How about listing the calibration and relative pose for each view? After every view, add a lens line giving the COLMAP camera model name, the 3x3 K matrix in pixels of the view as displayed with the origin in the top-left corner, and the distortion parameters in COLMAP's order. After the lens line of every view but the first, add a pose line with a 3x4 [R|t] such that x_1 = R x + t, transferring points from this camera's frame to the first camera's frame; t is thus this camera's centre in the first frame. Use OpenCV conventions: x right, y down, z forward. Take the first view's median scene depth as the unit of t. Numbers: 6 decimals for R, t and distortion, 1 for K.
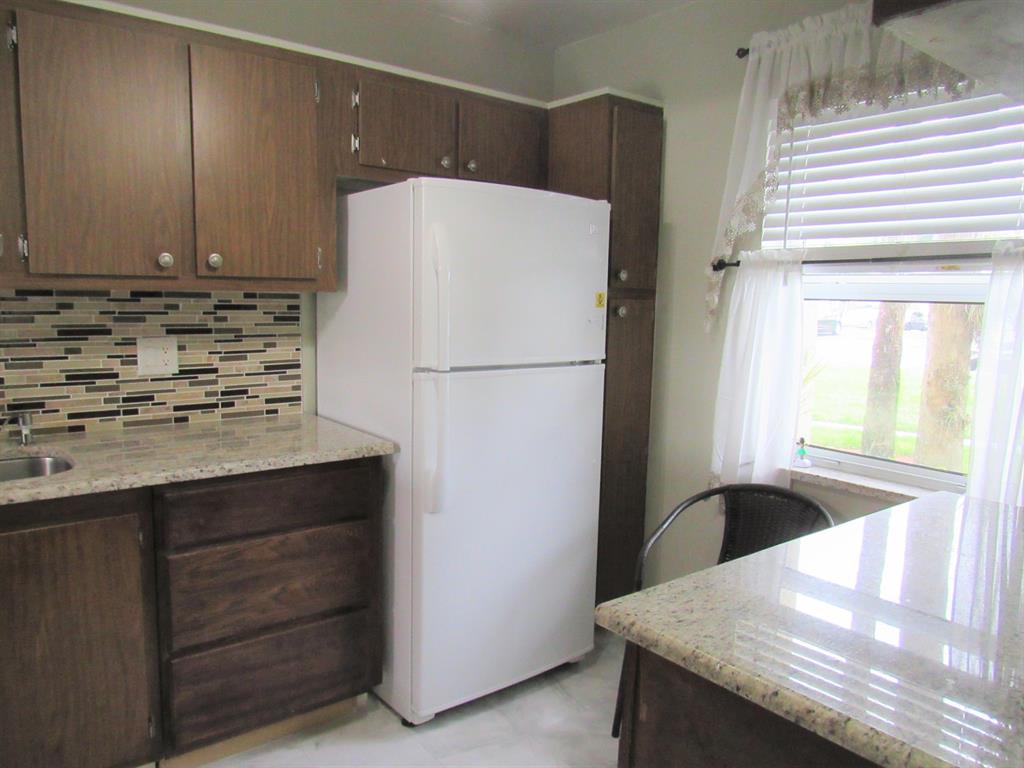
lens RADIAL K [[731.1, 0, 506.8], [0, 731.1, 387.3], [0, 0, 1]] dist [-0.029699, 0.006798]
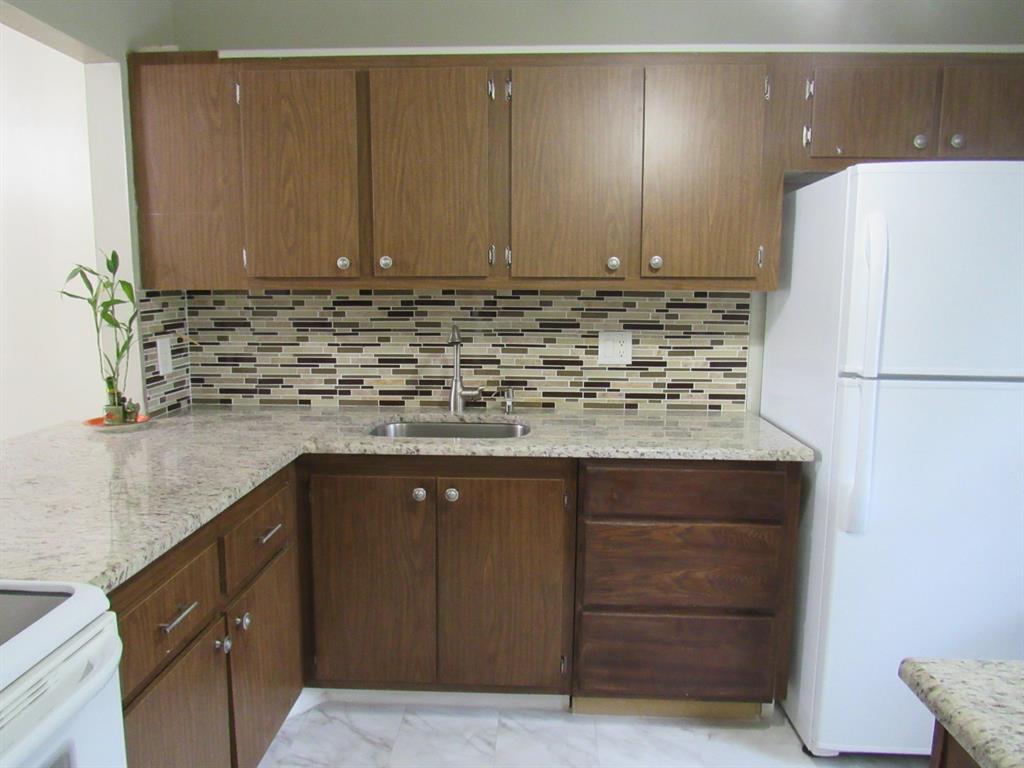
lens RADIAL K [[733.7, 0, 512.1], [0, 733.7, 387.2], [0, 0, 1]] dist [-0.023231, 0.006118]
pose [[0.760428, 0.075293, -0.645043, 0.150464], [-0.076042, 0.996747, 0.026701, -0.000587], [0.644955, 0.028747, 0.763679, 0.026853]]
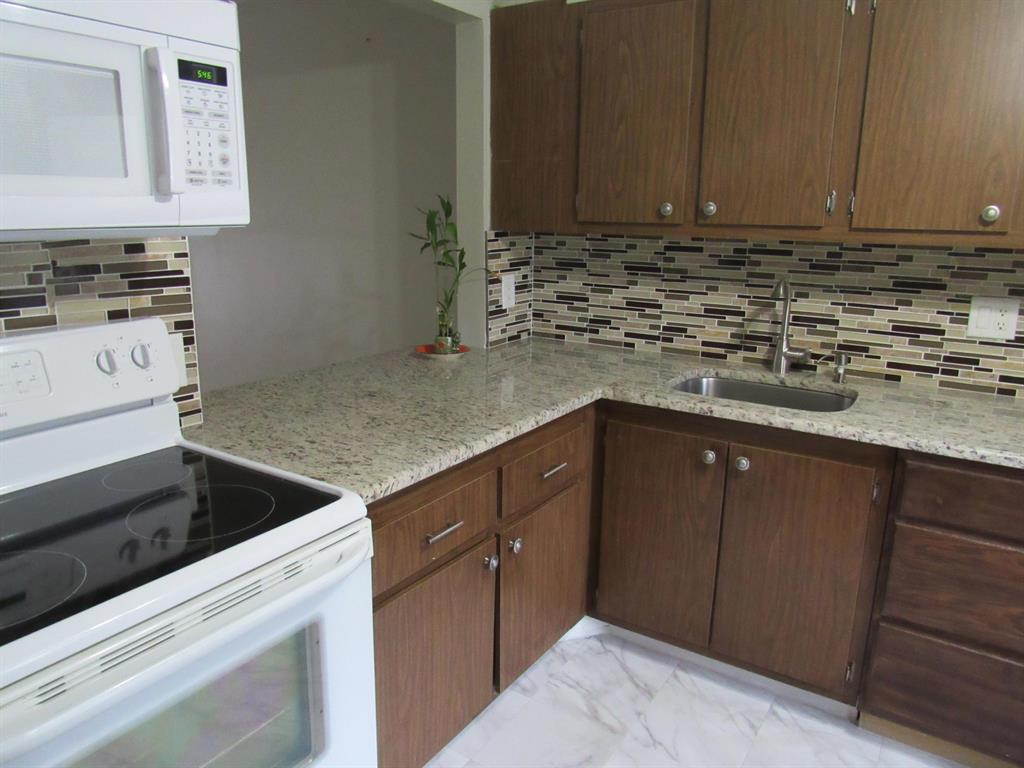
lens RADIAL K [[733.7, 0, 512.1], [0, 733.7, 387.2], [0, 0, 1]] dist [-0.023231, 0.006118]
pose [[0.321569, 0.210025, -0.923300, 0.201807], [-0.134114, 0.975363, 0.175158, -0.040283], [0.937340, 0.067502, 0.341814, 0.137573]]
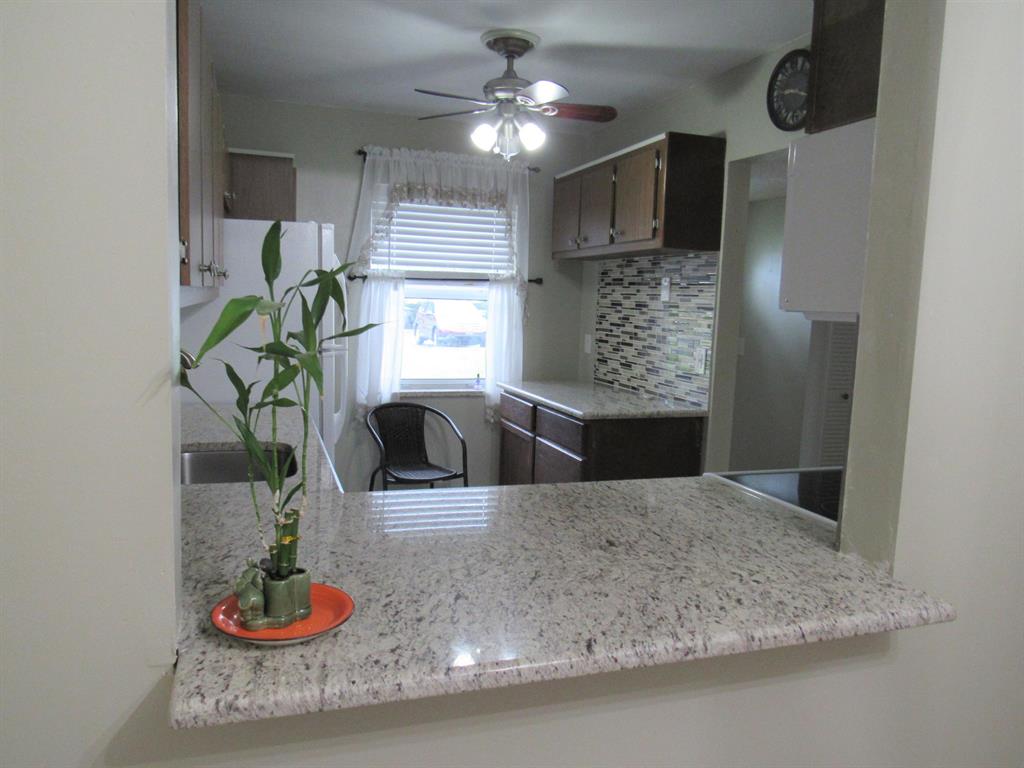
lens RADIAL K [[731.1, 0, 506.8], [0, 731.1, 387.3], [0, 0, 1]] dist [-0.029699, 0.006798]
pose [[0.332333, -0.122535, 0.935169, -1.388339], [0.091002, 0.991064, 0.097519, -0.058041], [-0.938762, 0.052694, 0.340514, 0.144469]]
